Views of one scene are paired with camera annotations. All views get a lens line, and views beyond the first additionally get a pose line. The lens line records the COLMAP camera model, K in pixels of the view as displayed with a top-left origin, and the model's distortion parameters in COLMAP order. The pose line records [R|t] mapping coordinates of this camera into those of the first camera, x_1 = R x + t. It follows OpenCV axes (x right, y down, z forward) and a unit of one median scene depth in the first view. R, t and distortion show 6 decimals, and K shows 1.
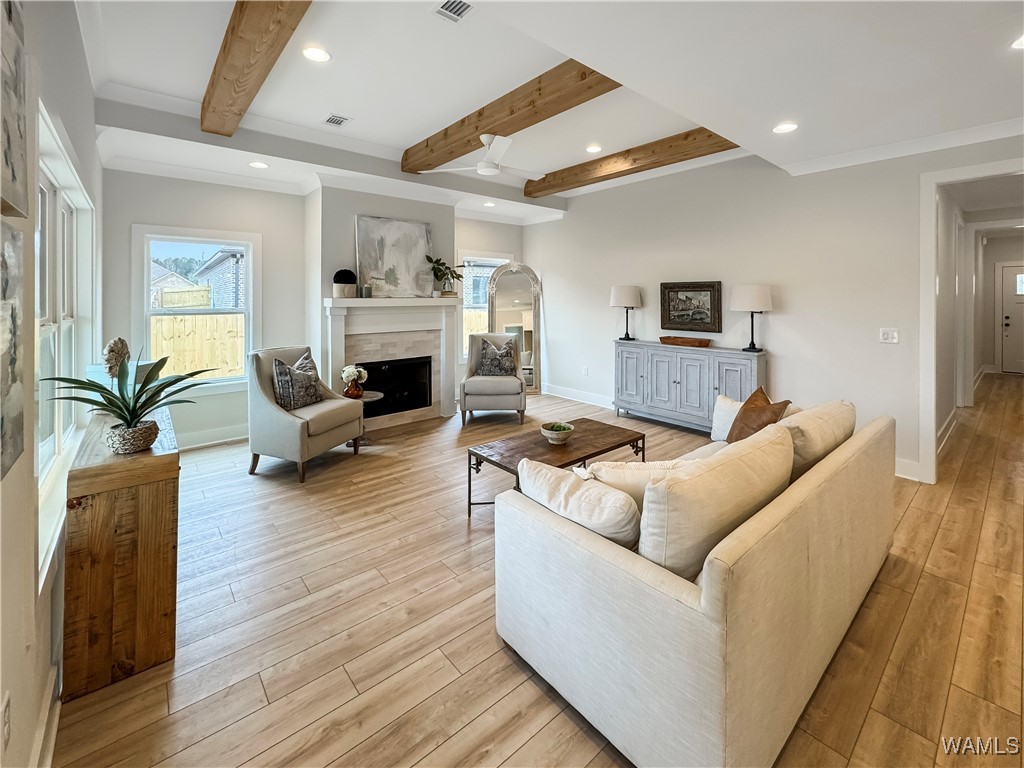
lens RADIAL K [[442.3, 0, 525.0], [0, 442.3, 297.2], [0, 0, 1]] dist [-0.000423, 0.000835]
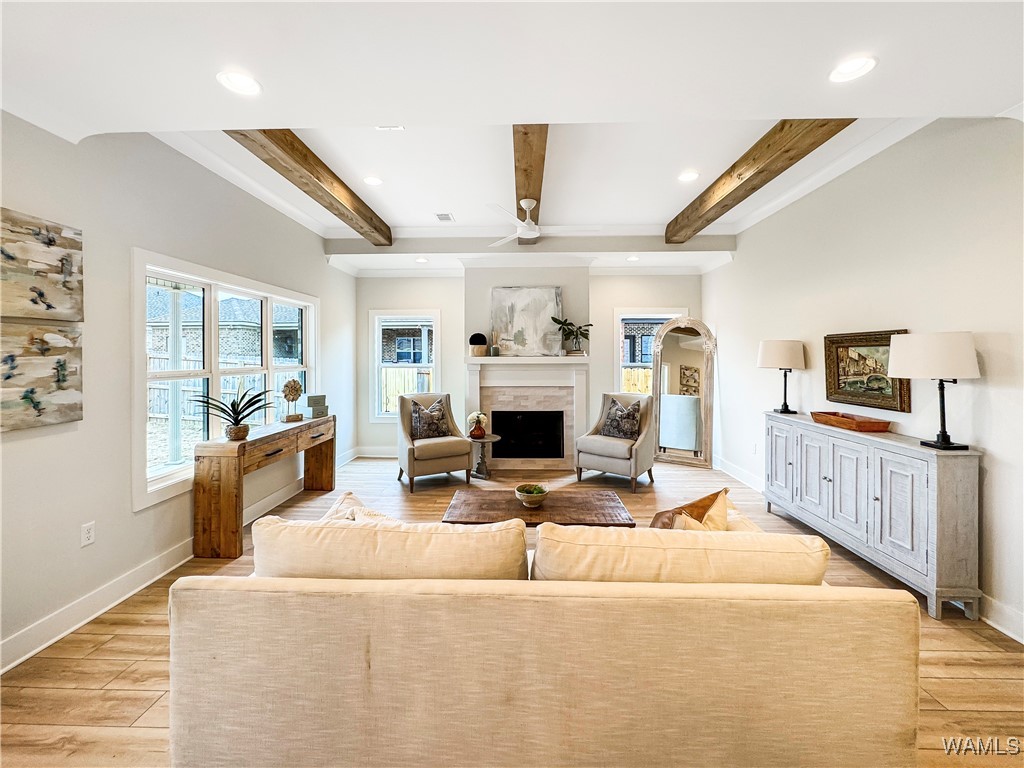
lens RADIAL K [[424.7, 0, 514.6], [0, 424.7, 357.1], [0, 0, 1]] dist [-0.002314, -0.000171]
pose [[0.731925, 0.000627, -0.681385, 0.433478], [0.000347, 0.999999, 0.001292, 0.001793], [0.681385, -0.001182, 0.731924, 0.187992]]
